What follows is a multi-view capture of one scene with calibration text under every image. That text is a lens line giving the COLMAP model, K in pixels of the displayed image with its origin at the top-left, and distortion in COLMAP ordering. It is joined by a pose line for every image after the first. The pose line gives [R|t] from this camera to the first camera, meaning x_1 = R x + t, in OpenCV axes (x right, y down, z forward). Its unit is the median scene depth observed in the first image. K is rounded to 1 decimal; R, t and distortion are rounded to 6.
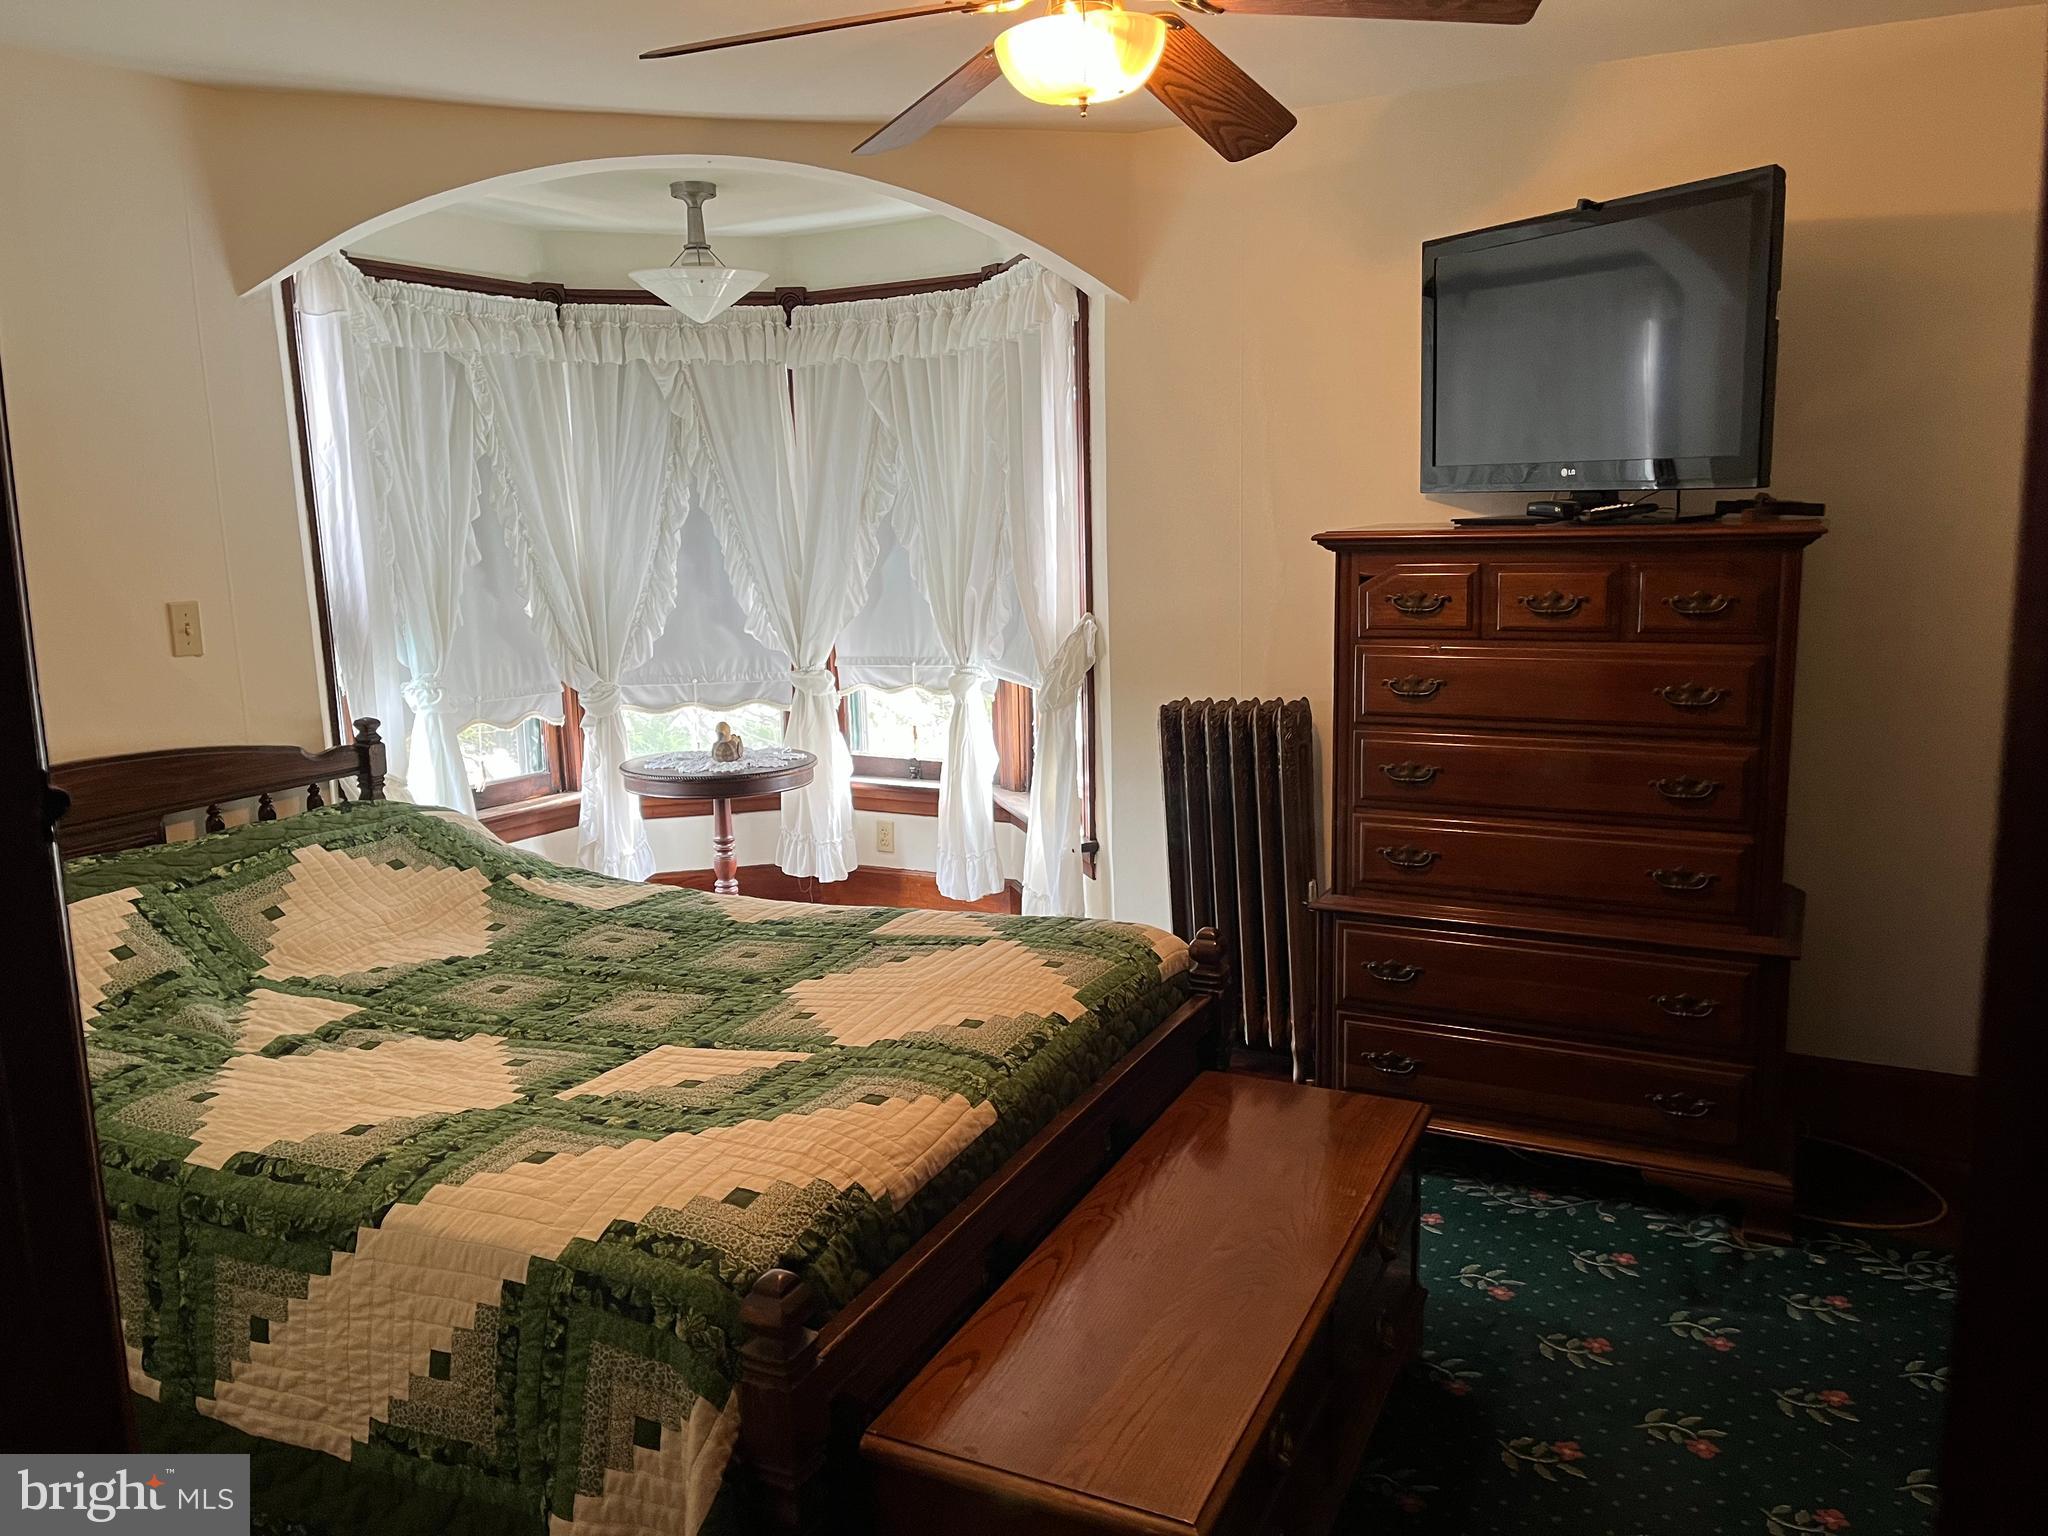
lens RADIAL K [[1554.5, 0, 1025.0], [0, 1554.5, 768.7], [0, 0, 1]] dist [0.056413, -0.067859]
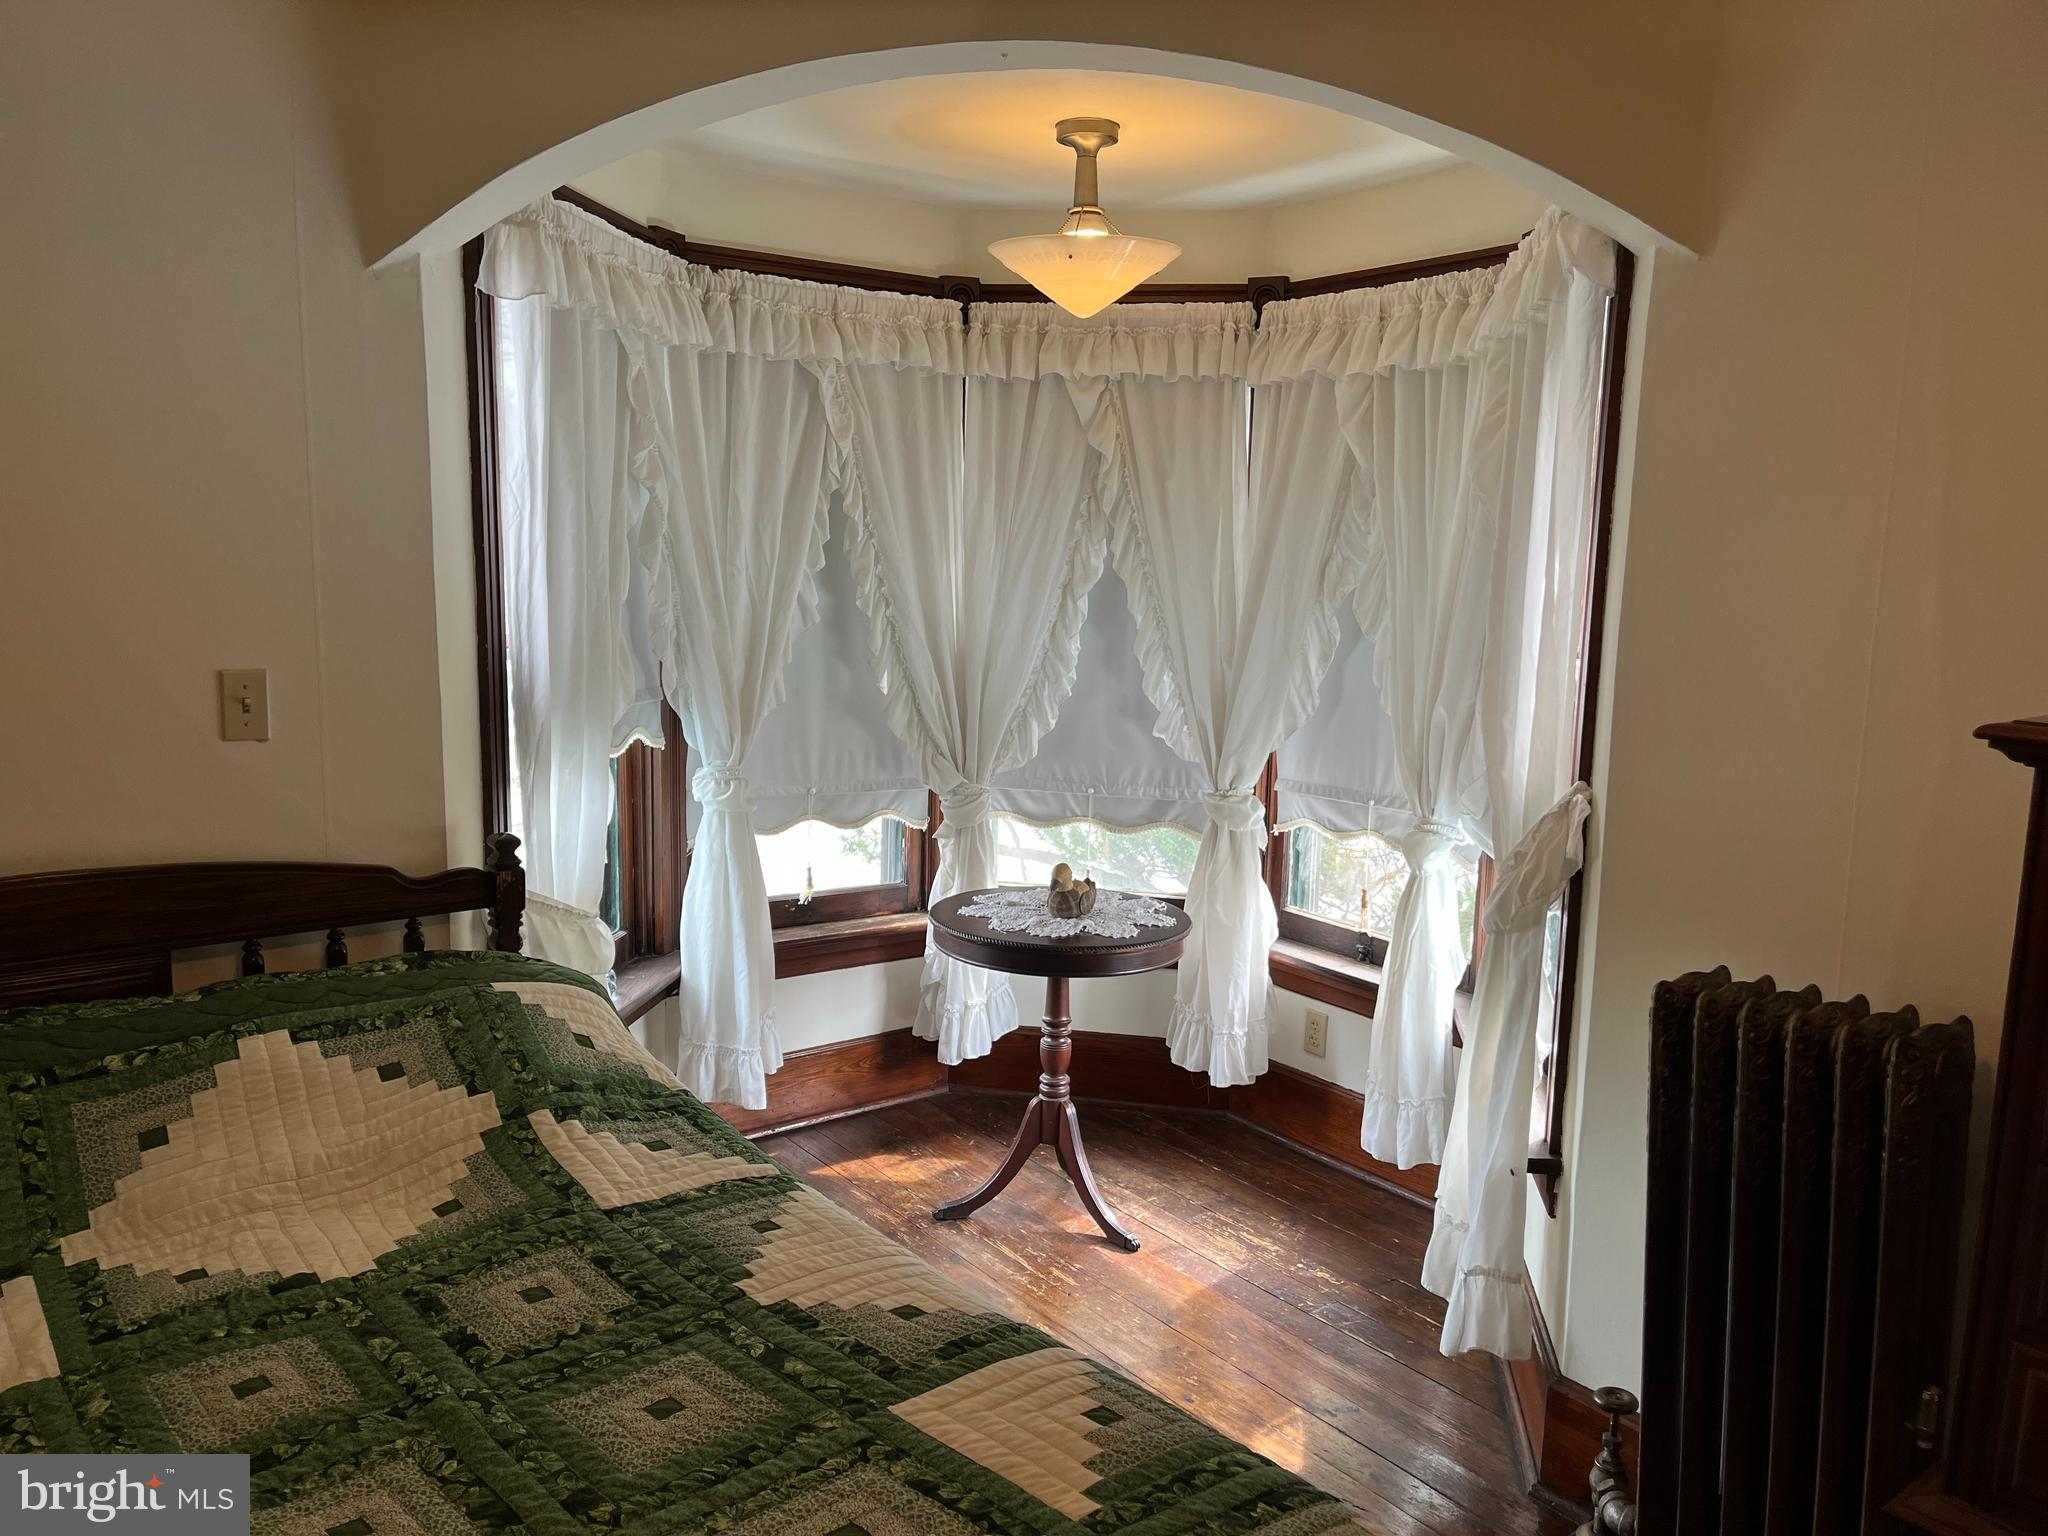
lens RADIAL K [[1554.5, 0, 1029.7], [0, 1554.5, 777.2], [0, 0, 1]] dist [0.056413, -0.067859]
pose [[0.905727, 0.109577, -0.409453, 0.121702], [-0.117870, 0.993016, 0.005016, -0.102503], [0.407143, 0.043719, 0.912318, 0.465144]]
